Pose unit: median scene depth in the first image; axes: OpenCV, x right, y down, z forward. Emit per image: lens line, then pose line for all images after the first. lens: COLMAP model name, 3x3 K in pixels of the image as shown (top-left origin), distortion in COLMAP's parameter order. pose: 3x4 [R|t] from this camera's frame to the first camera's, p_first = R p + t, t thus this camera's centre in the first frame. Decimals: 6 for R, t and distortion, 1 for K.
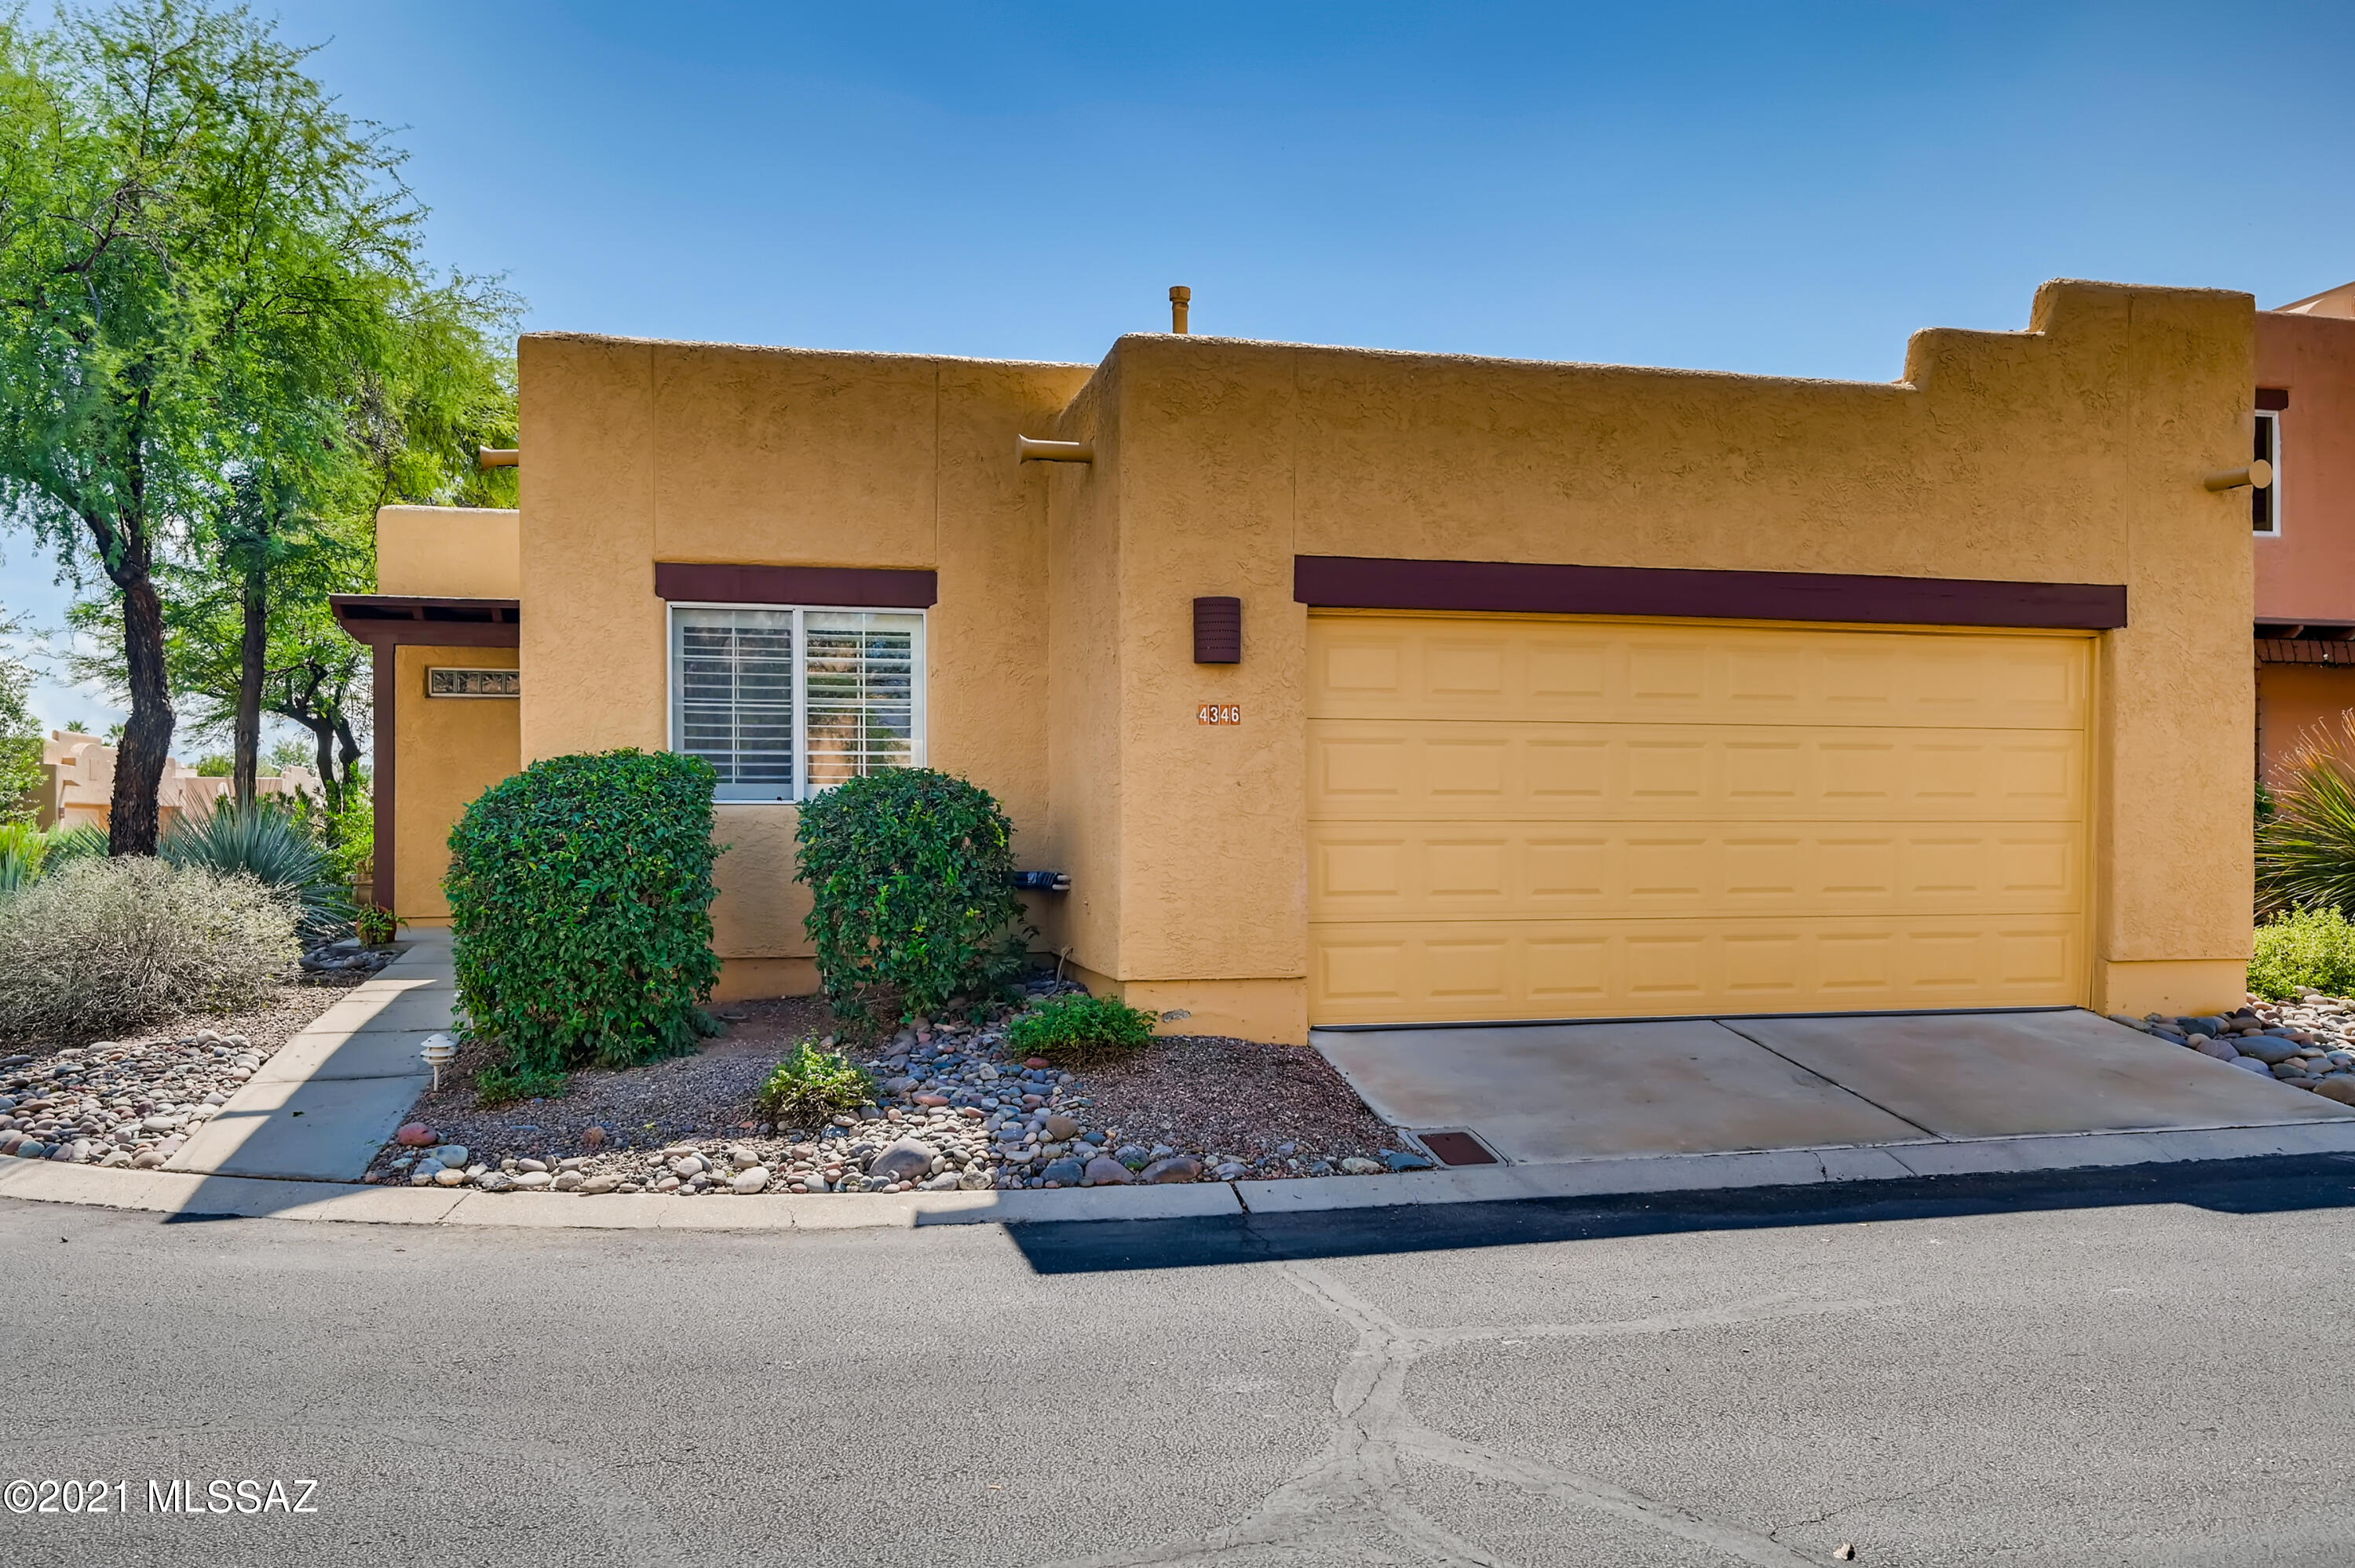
lens RADIAL K [[1729.3, 0, 1177.5], [0, 1729.3, 784.0], [0, 0, 1]] dist [-0.005584, -0.001499]
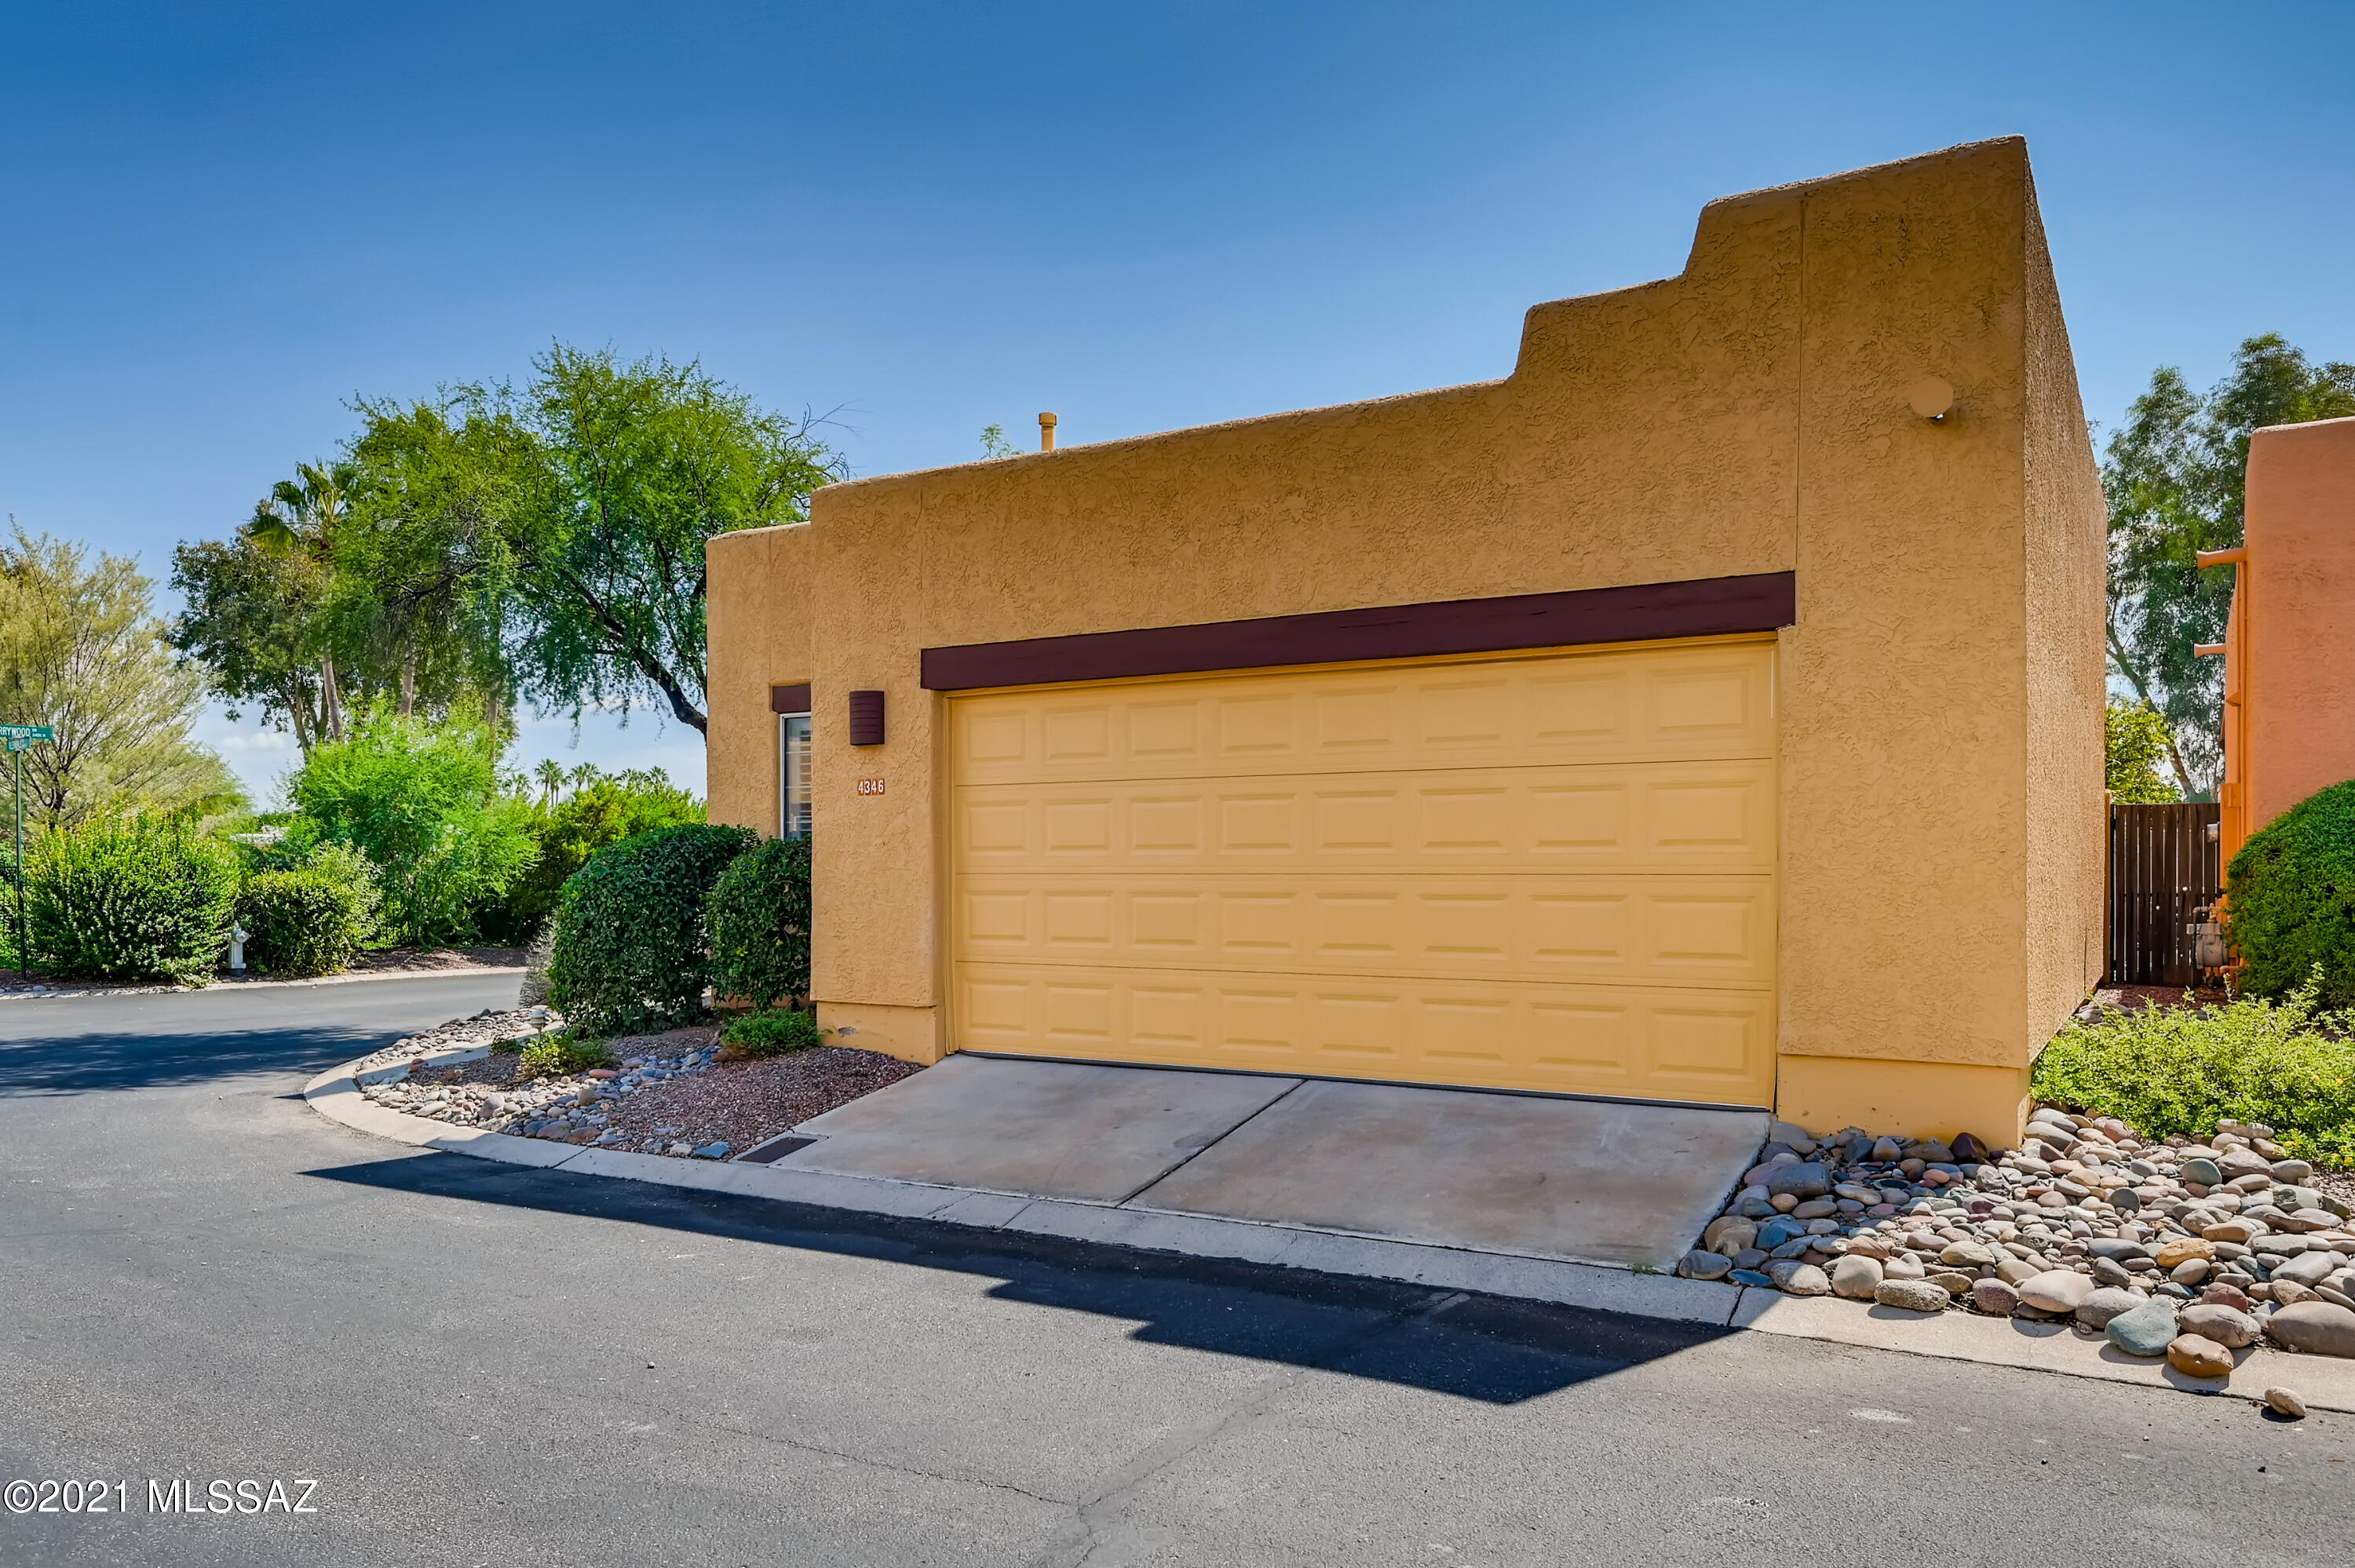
lens RADIAL K [[1645.6, 0, 1177.4], [0, 1645.6, 818.3], [0, 0, 1]] dist [0.000807, -0.000490]
pose [[0.720937, -0.021864, -0.692655, 0.877139], [0.018552, 0.999753, -0.012248, 0.000195], [0.692752, -0.004020, 0.721165, 0.278929]]
